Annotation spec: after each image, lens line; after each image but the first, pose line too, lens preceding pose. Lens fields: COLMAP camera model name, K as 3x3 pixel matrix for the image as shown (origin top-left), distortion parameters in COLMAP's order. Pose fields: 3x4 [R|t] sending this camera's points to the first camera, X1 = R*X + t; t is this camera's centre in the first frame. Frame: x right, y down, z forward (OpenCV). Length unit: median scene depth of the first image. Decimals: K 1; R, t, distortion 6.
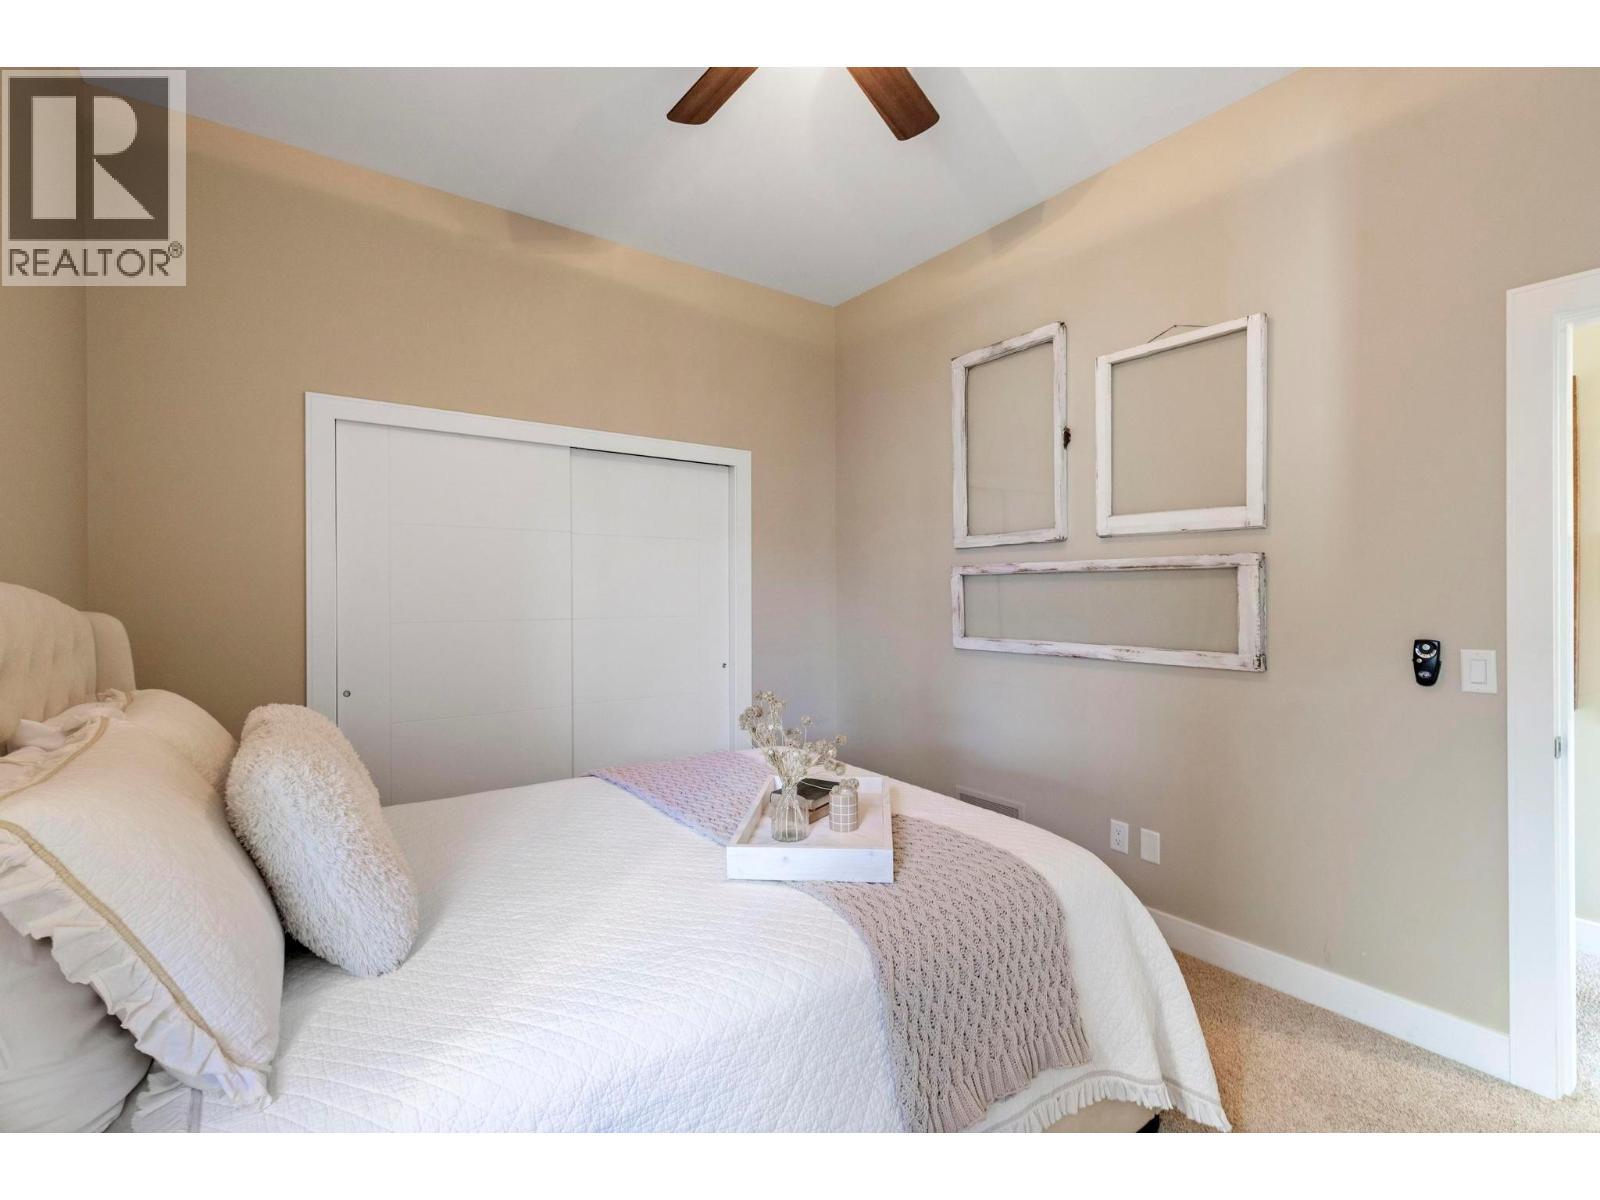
lens RADIAL K [[719.8, 0, 808.1], [0, 719.8, 589.2], [0, 0, 1]] dist [0.002251, 0.000357]
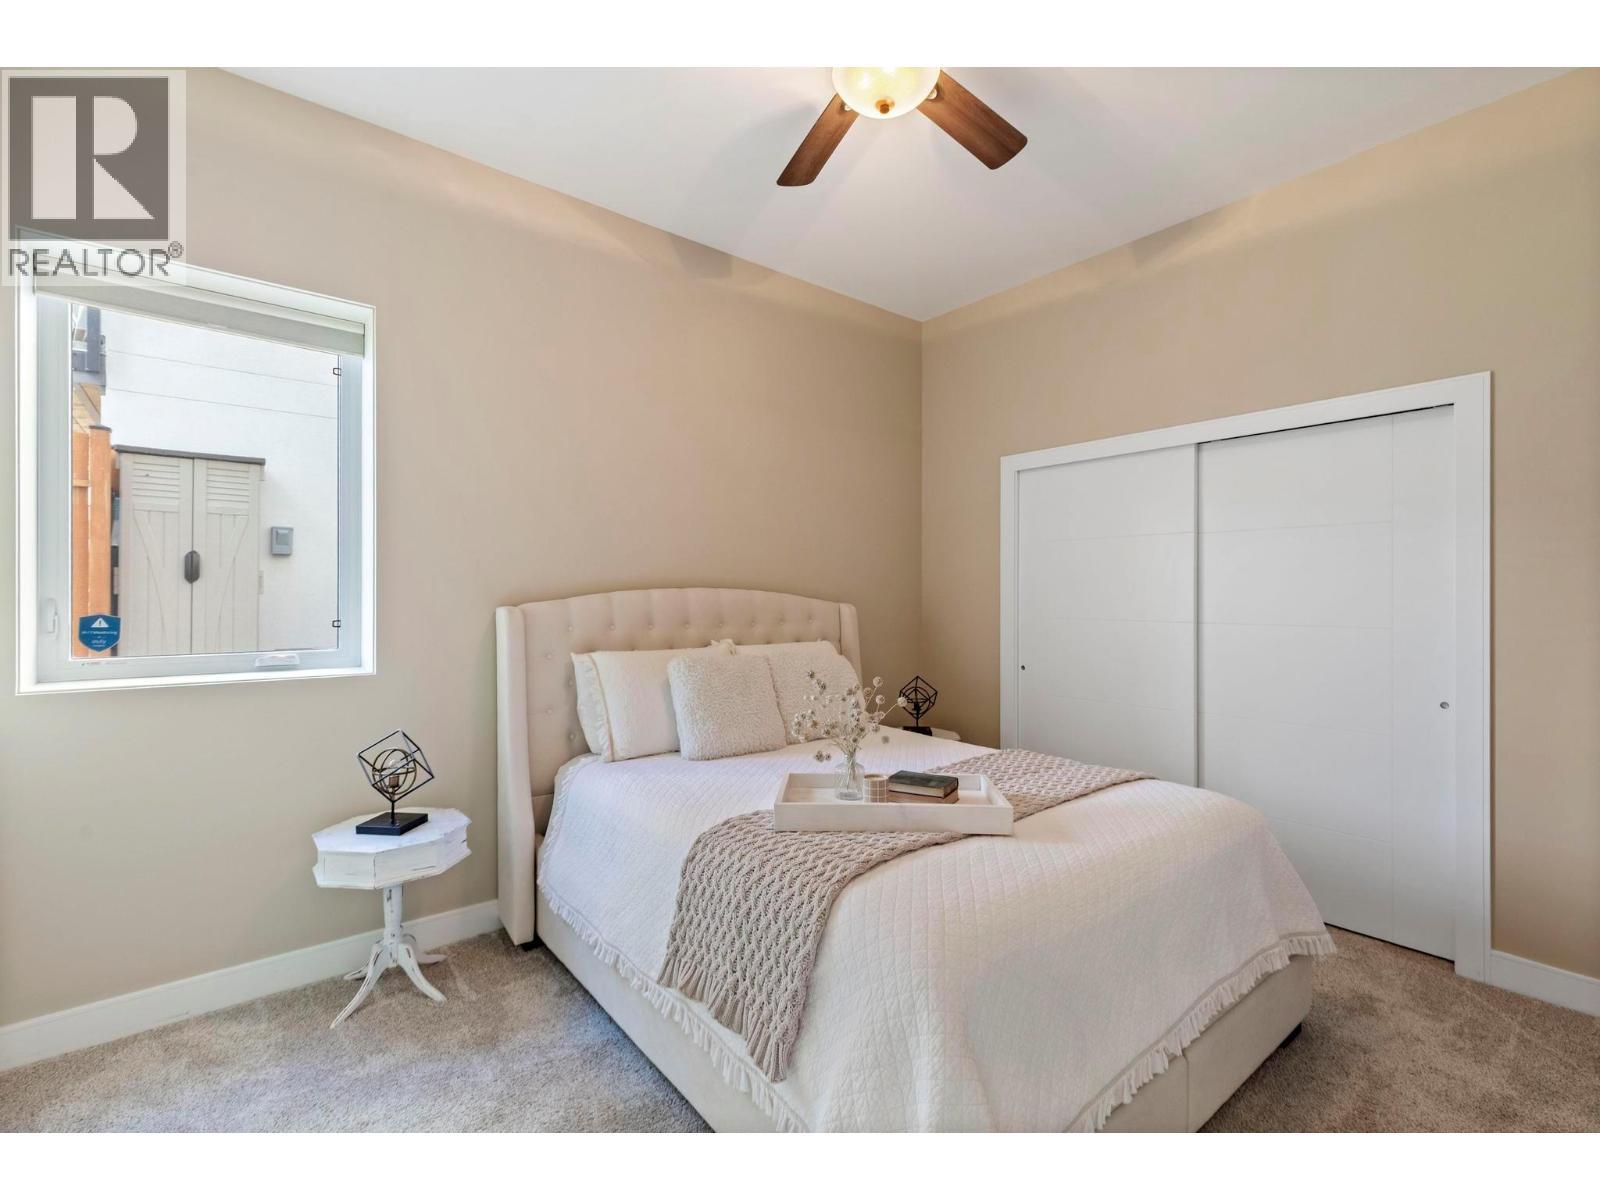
lens RADIAL K [[719.8, 0, 808.1], [0, 719.8, 589.2], [0, 0, 1]] dist [0.002251, 0.000357]
pose [[0.041359, -0.006061, -0.999126, 0.650304], [0.001226, 0.999981, -0.006015, 0.002319], [0.999144, -0.000977, 0.041366, 0.474919]]
